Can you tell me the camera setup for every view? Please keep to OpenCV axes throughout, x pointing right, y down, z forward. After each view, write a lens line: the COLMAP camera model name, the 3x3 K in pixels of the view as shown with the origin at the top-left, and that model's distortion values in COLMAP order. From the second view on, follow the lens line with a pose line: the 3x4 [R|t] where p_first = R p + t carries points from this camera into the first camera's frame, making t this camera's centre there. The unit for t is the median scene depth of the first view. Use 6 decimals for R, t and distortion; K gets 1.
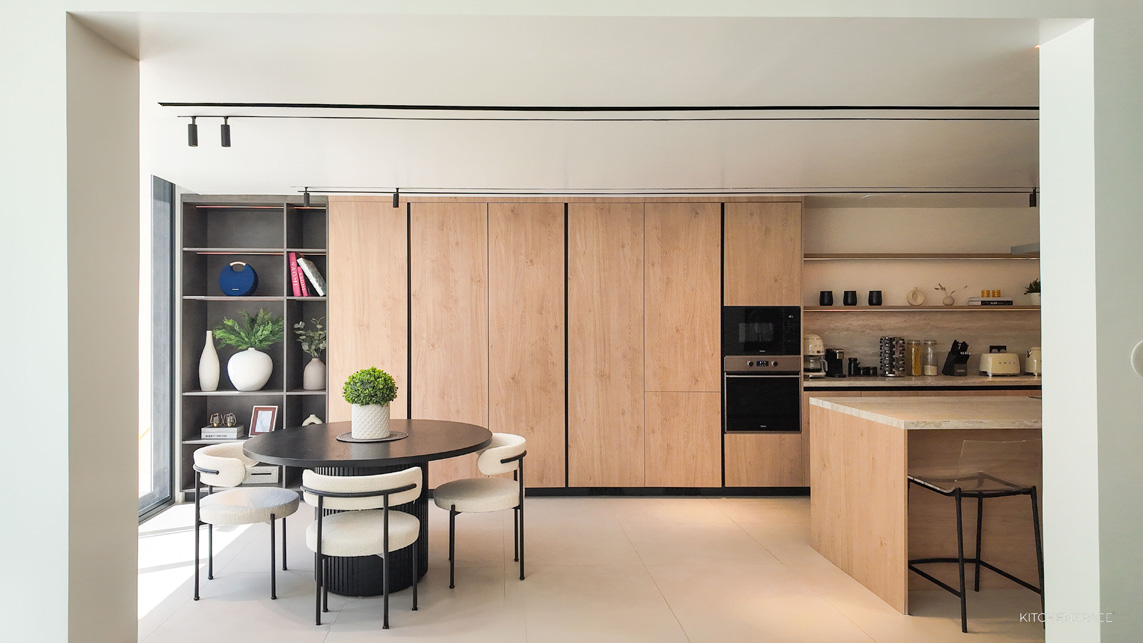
lens RADIAL K [[676.5, 0, 567.9], [0, 676.5, 325.0], [0, 0, 1]] dist [0.032895, -0.017773]
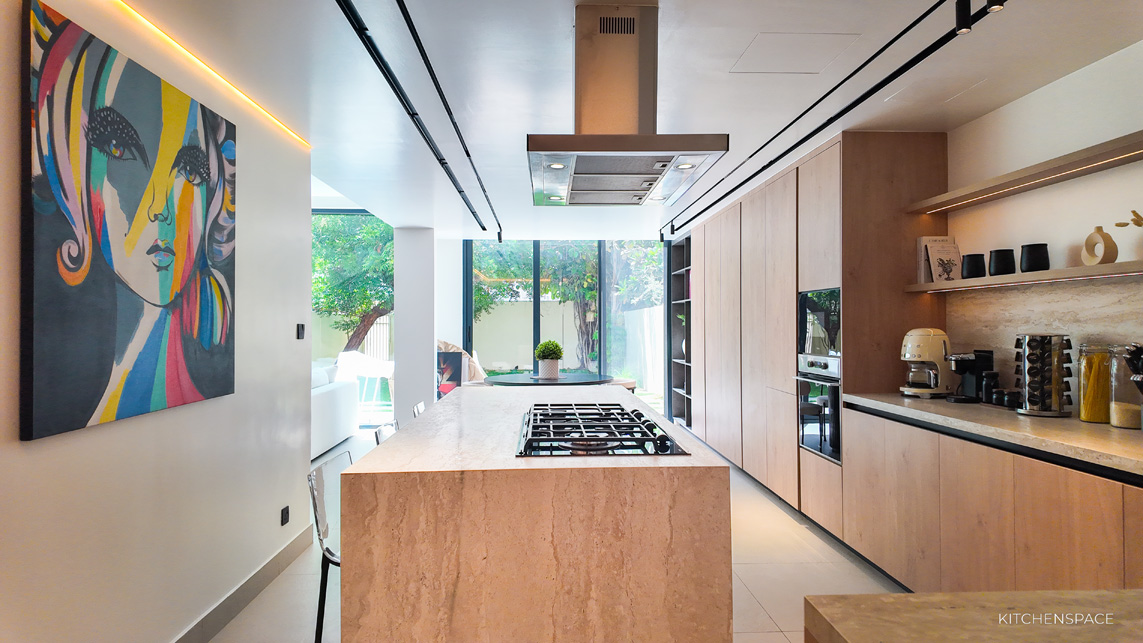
lens RADIAL K [[676.5, 0, 580.4], [0, 676.5, 310.8], [0, 0, 1]] dist [0.032895, -0.017773]
pose [[0.019725, -0.017265, -0.999656, 0.960497], [-0.000215, 0.999851, -0.017272, 0.008685], [0.999805, 0.000556, 0.019718, 0.652164]]
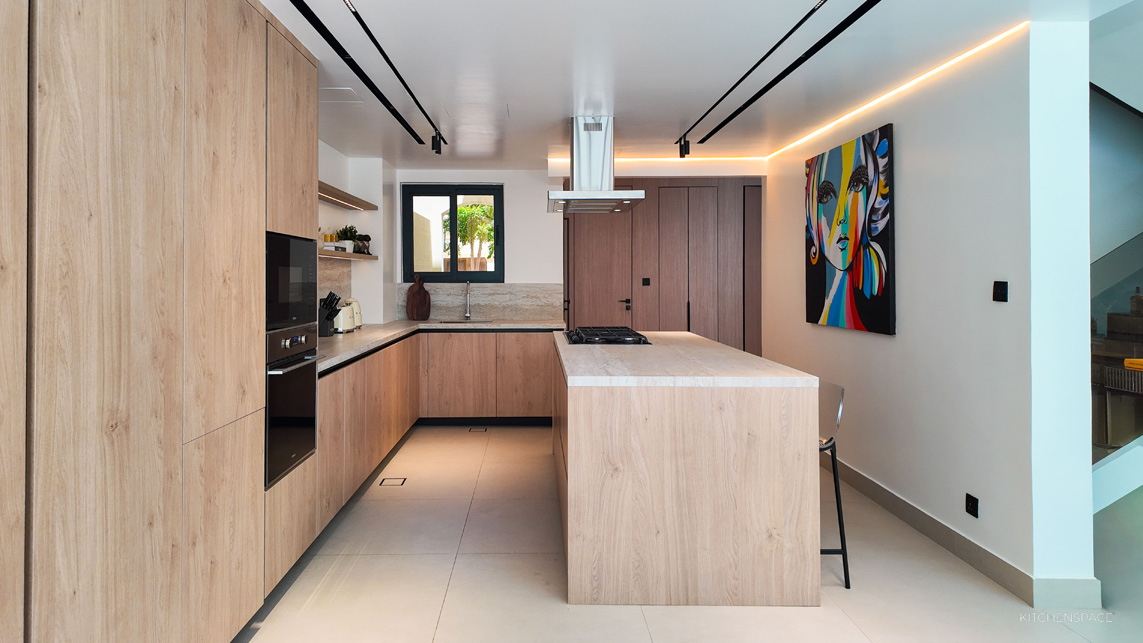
lens RADIAL K [[676.5, 0, 563.5], [0, 676.5, 274.5], [0, 0, 1]] dist [0.032895, -0.017773]
pose [[-0.003717, 0.007223, 0.999967, -0.242254], [0.004946, 0.999962, -0.007205, 0.007279], [-0.999981, 0.004919, -0.003753, 0.718379]]
